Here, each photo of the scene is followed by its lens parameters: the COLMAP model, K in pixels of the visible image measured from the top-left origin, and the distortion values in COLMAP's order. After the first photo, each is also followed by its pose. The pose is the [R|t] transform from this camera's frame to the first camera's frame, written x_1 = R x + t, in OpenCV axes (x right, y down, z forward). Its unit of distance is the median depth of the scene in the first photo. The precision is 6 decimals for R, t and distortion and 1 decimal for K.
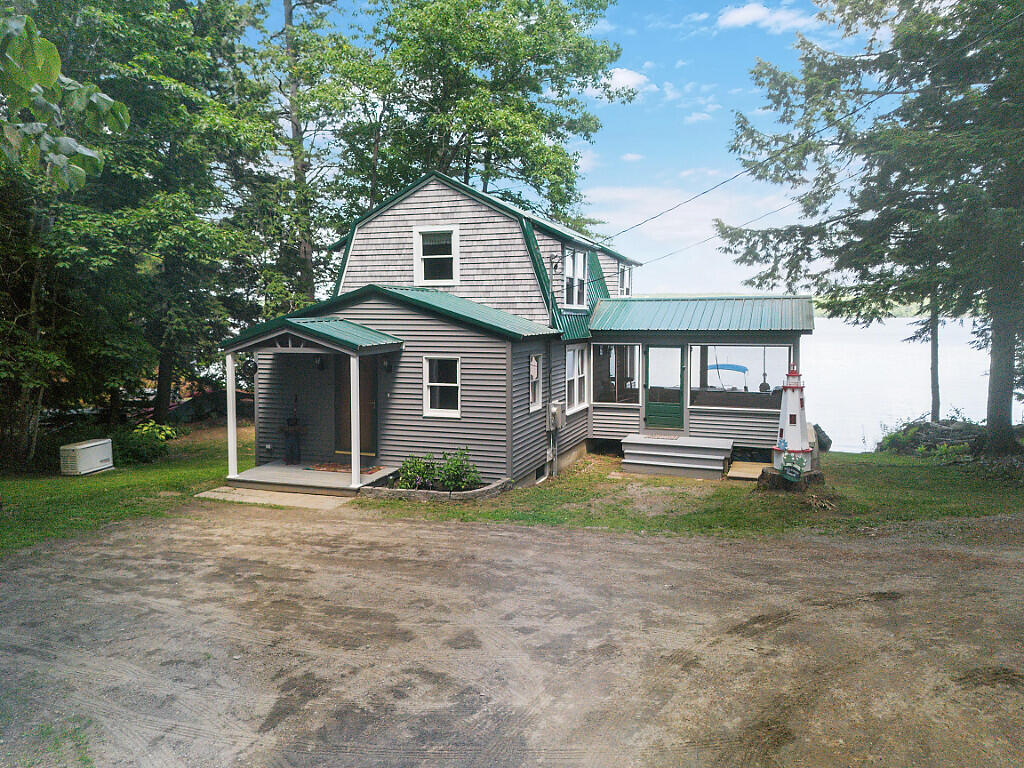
lens RADIAL K [[722.5, 0, 516.4], [0, 722.5, 349.4], [0, 0, 1]] dist [0.004581, 0.000205]
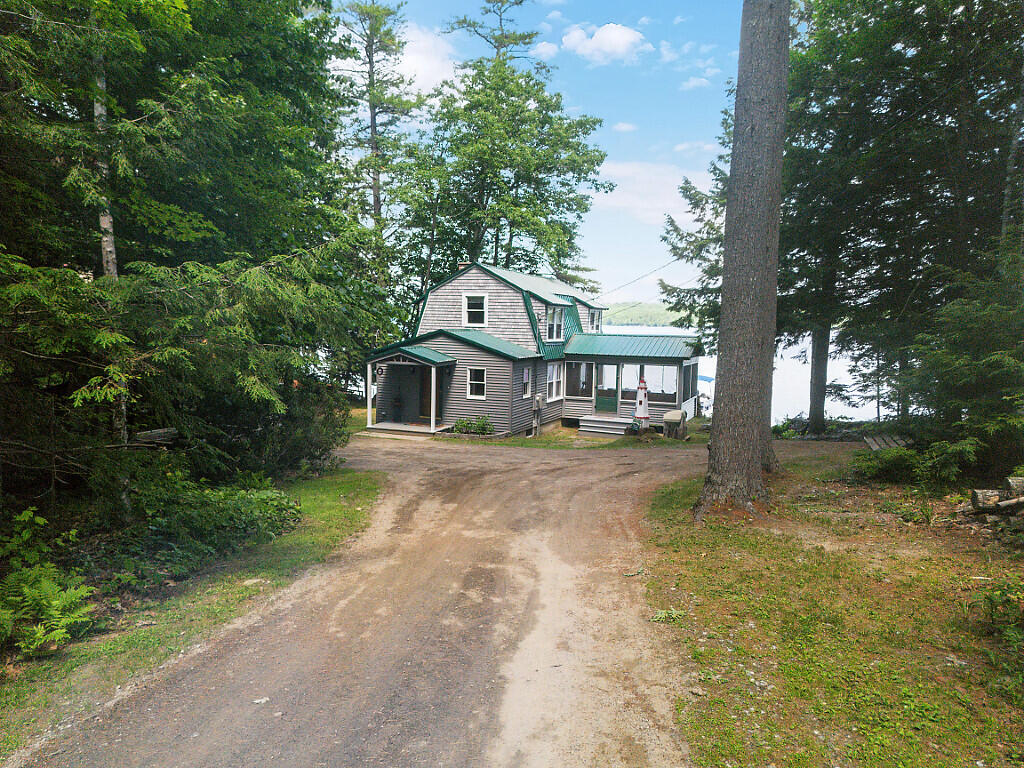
lens RADIAL K [[717.7, 0, 512.0], [0, 717.7, 384.0], [0, 0, 1]] dist [-0.001154, -0.000009]
pose [[0.998299, 0.027695, -0.051305, 0.073406], [-0.025542, 0.998784, 0.042167, -0.024924], [0.052410, -0.040784, 0.997792, -0.741977]]
